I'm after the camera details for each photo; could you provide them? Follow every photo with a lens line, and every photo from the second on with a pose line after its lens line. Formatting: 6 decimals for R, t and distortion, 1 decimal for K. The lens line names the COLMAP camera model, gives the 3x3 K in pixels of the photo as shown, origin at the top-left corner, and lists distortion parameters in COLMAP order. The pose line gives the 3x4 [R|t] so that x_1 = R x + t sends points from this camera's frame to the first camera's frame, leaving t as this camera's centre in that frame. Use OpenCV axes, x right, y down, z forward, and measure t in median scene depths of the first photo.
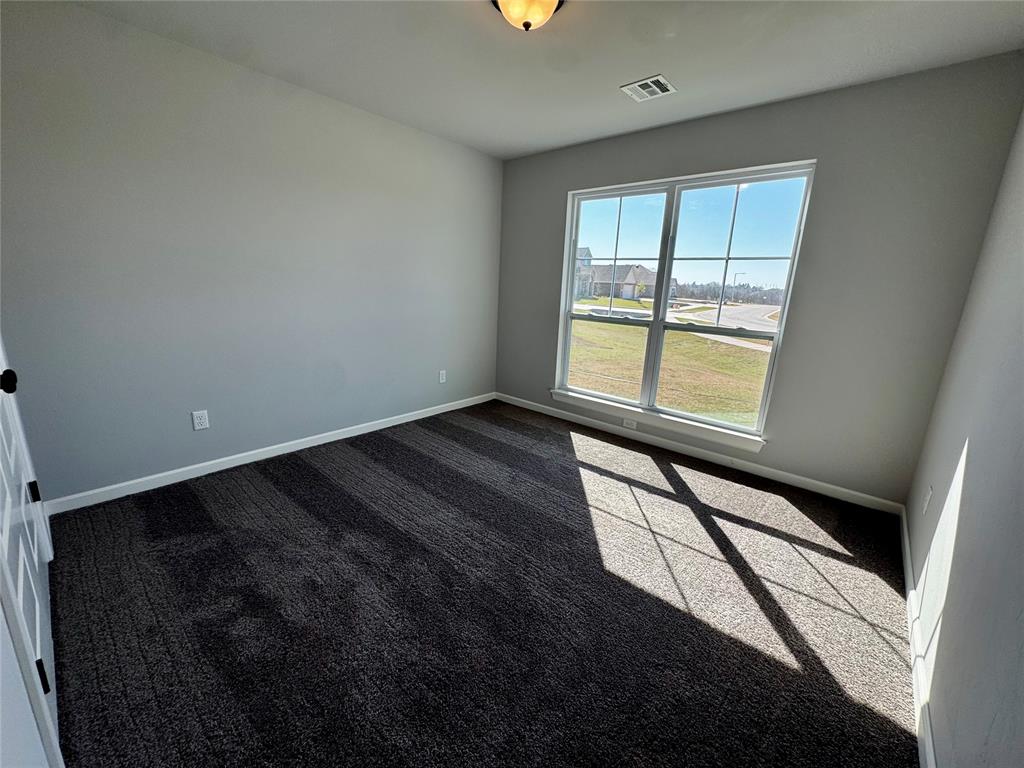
lens RADIAL K [[407.5, 0, 512.0], [0, 407.5, 384.0], [0, 0, 1]] dist [-0.001262, -0.000137]
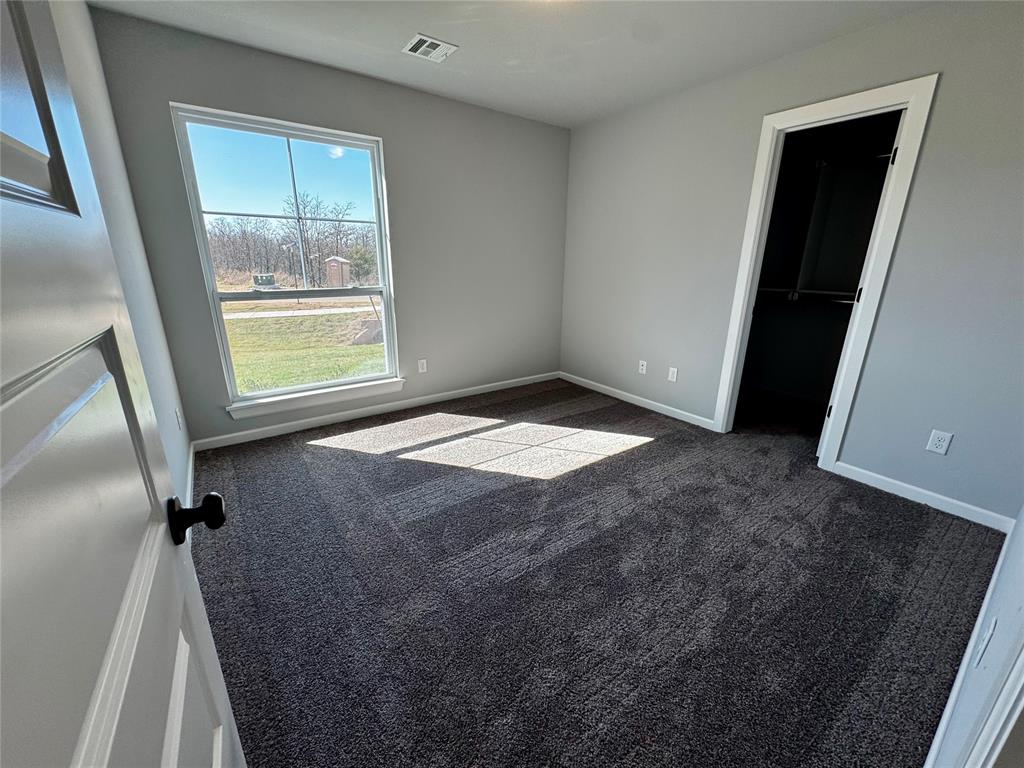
lens RADIAL K [[418.0, 0, 512.0], [0, 418.0, 384.0], [0, 0, 1]] dist [-0.001216, -0.000119]
pose [[0.215835, -0.322674, 0.921573, -0.483045], [0.223417, 0.935100, 0.275085, -0.121849], [-0.950526, 0.146522, 0.273918, 0.384304]]
